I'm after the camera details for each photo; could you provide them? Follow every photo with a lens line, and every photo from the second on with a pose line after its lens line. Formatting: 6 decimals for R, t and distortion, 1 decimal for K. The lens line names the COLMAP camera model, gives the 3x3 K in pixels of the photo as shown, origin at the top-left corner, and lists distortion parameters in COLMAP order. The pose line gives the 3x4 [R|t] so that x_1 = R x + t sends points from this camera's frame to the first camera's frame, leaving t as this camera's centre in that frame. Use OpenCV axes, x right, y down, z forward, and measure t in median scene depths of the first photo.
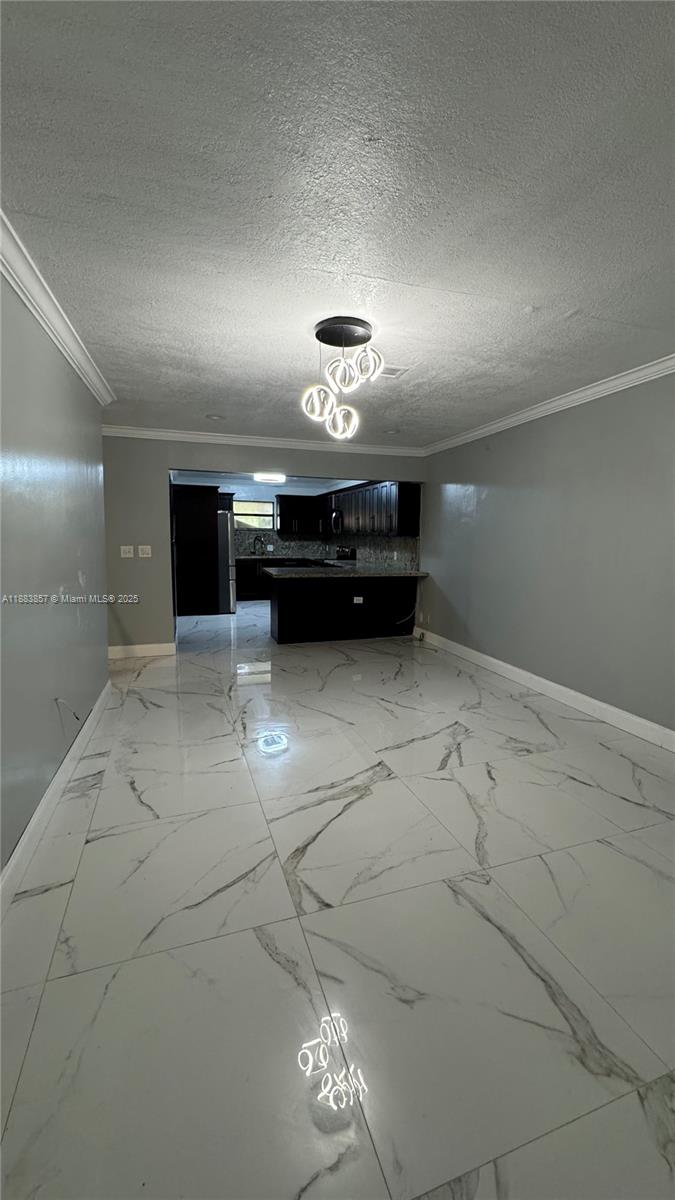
lens RADIAL K [[464.0, 0, 337.5], [0, 464.0, 600.0], [0, 0, 1]] dist [0.000060, 0.000008]
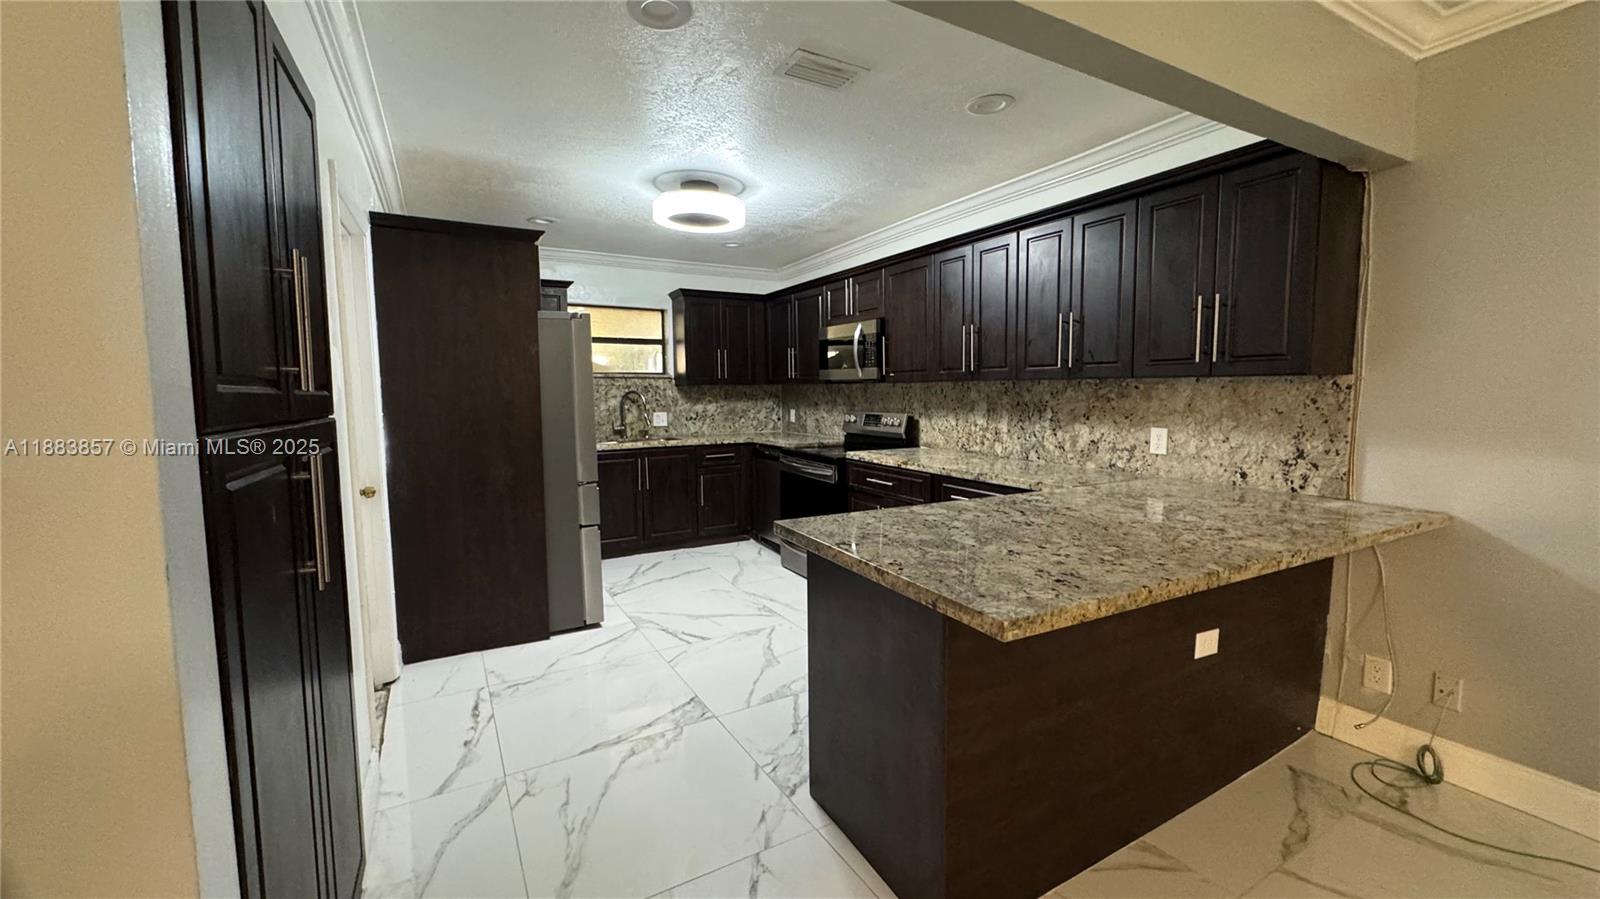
lens RADIAL K [[638.7, 0, 800.0], [0, 638.7, 449.5], [0, 0, 1]] dist [-0.000256, -0.000013]
pose [[0.983054, -0.037846, 0.179365, -0.127496], [0.046048, 0.998065, -0.041786, -0.056601], [-0.177437, 0.049338, 0.982895, 0.425649]]
